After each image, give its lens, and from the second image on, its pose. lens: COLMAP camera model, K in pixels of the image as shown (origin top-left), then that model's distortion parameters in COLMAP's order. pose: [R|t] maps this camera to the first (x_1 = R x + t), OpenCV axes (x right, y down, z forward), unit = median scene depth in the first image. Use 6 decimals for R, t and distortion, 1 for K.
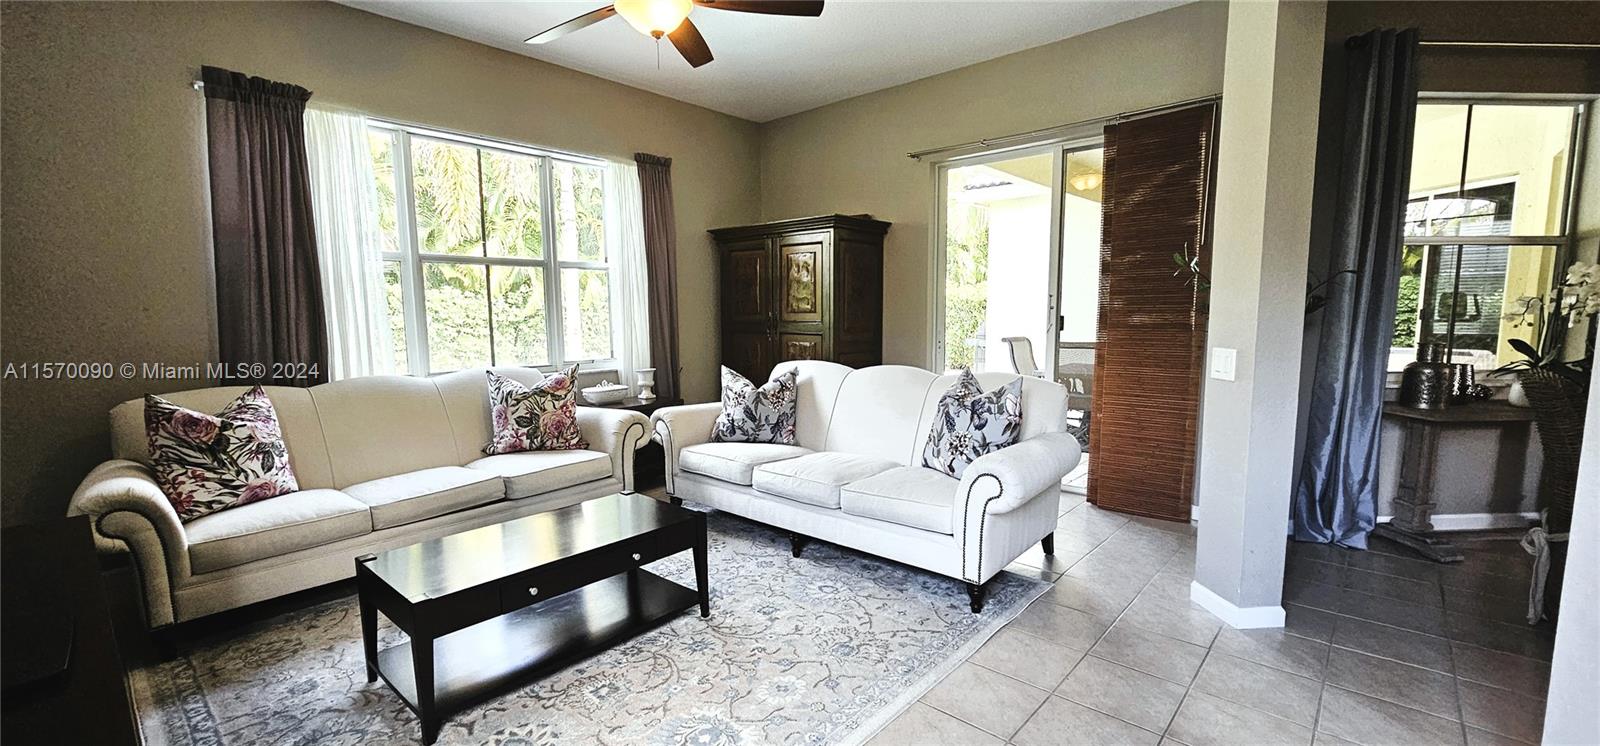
lens RADIAL K [[656.2, 0, 796.0], [0, 656.2, 386.2], [0, 0, 1]] dist [0.001045, -0.000070]
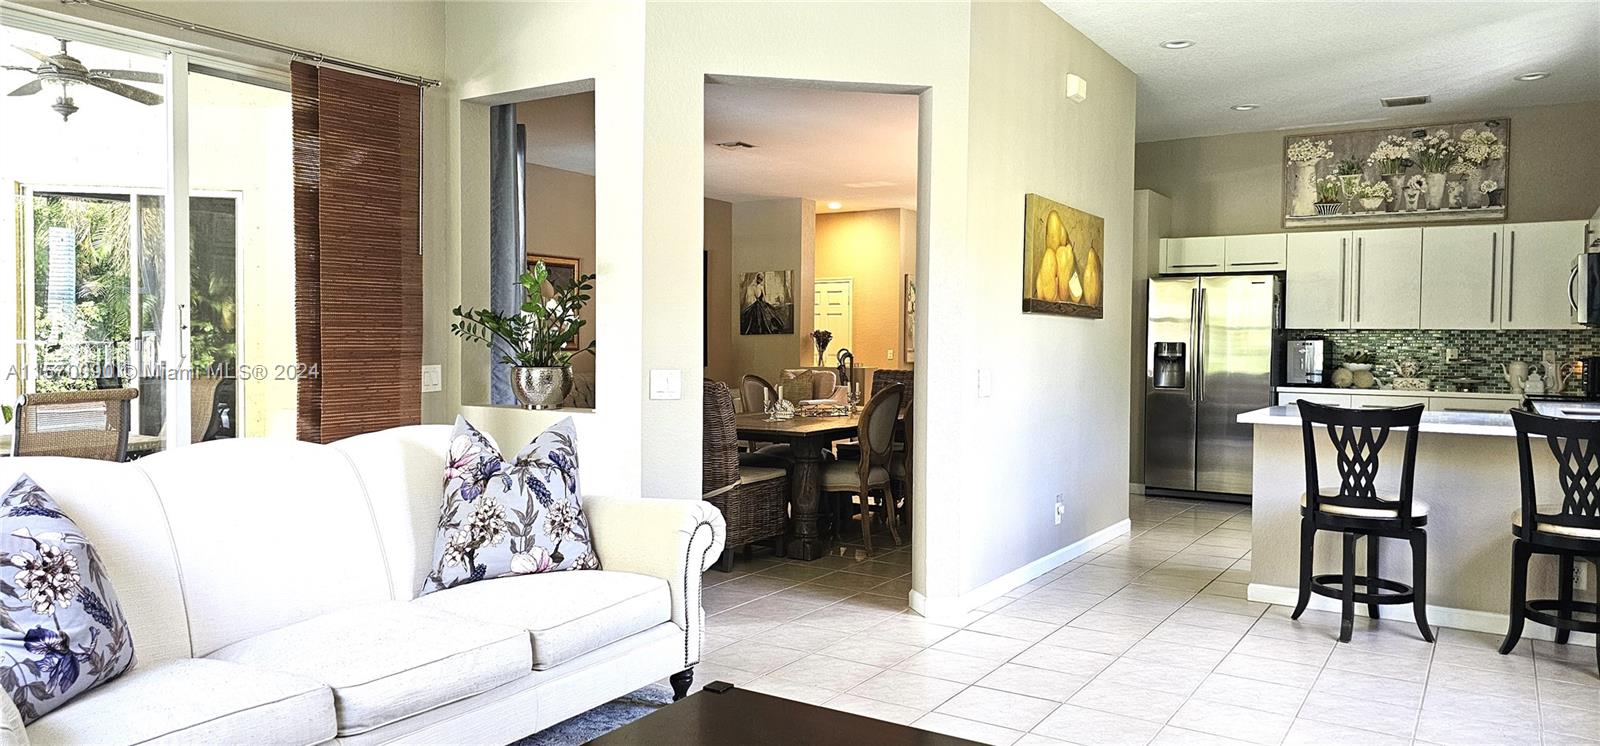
lens RADIAL K [[1070.0, 0, 763.3], [0, 1070.0, 370.1], [0, 0, 1]] dist [0.006558, -0.000862]
pose [[-0.135202, -0.021400, 0.990587, -0.800276], [0.111181, 0.993125, 0.036629, -0.077173], [-0.984560, 0.115087, -0.131893, 0.810372]]
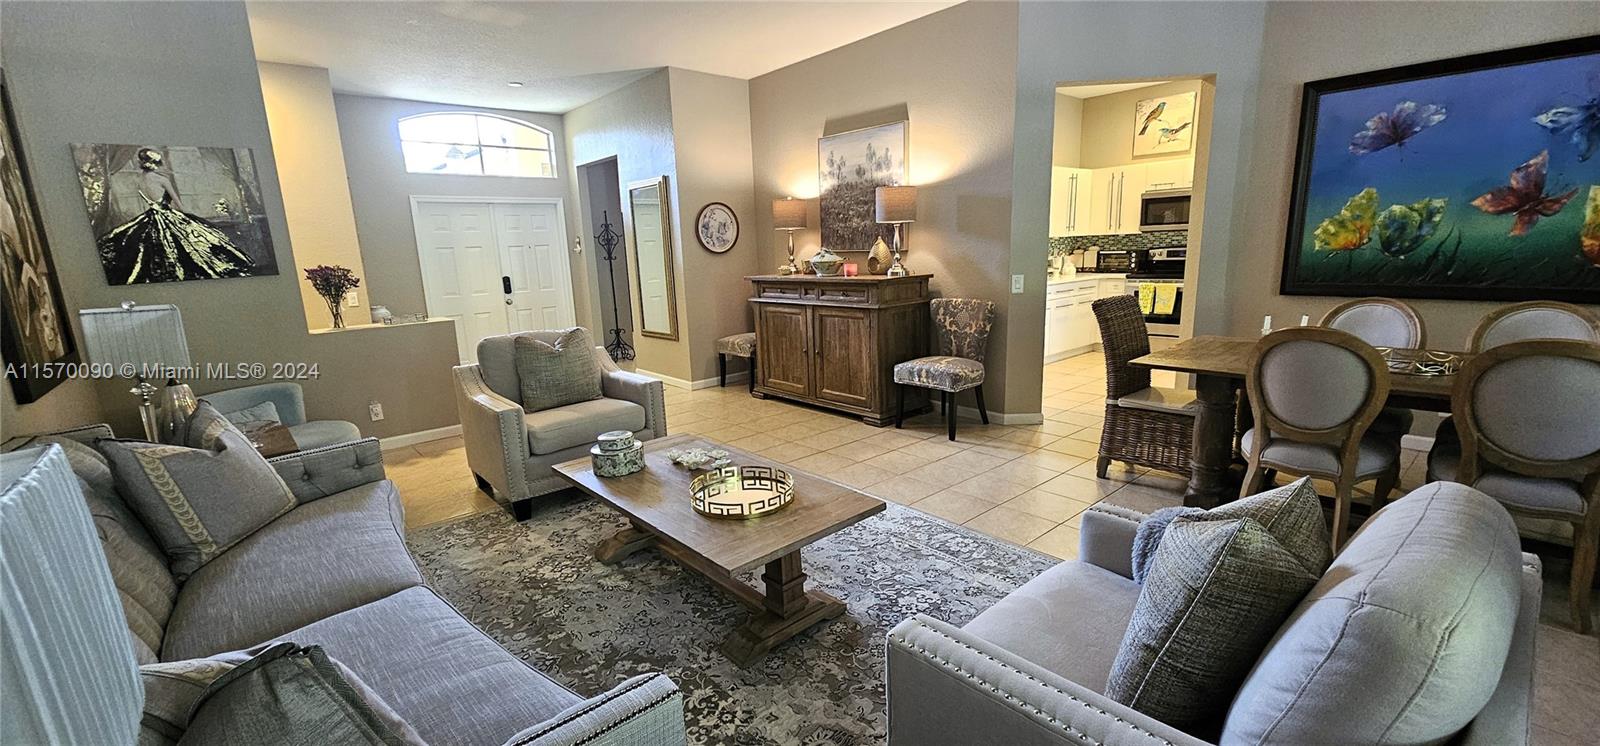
lens RADIAL K [[656.2, 0, 796.0], [0, 656.2, 386.2], [0, 0, 1]] dist [0.001045, -0.000070]
pose [[-0.991286, 0.020482, 0.130124, 1.849679], [0.062021, 0.944063, 0.323880, -0.197796], [-0.116212, 0.329128, -0.937107, 1.312492]]
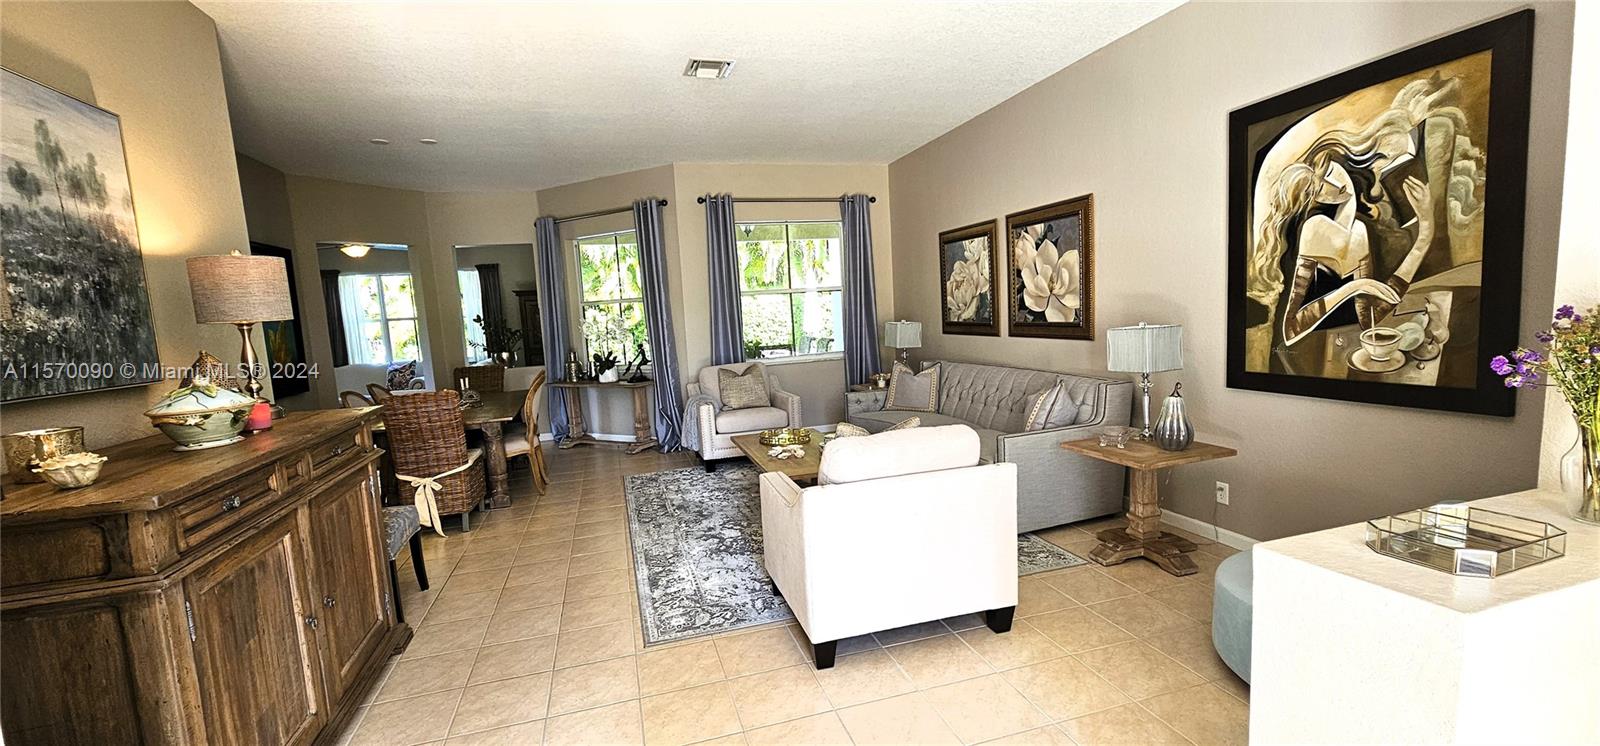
lens RADIAL K [[656.2, 0, 796.0], [0, 656.2, 386.2], [0, 0, 1]] dist [0.001045, -0.000070]
pose [[0.850068, 0.024017, -0.526125, 2.766306], [-0.014534, 0.999649, 0.022151, -0.008948], [0.526472, -0.011183, 0.850119, -0.495494]]
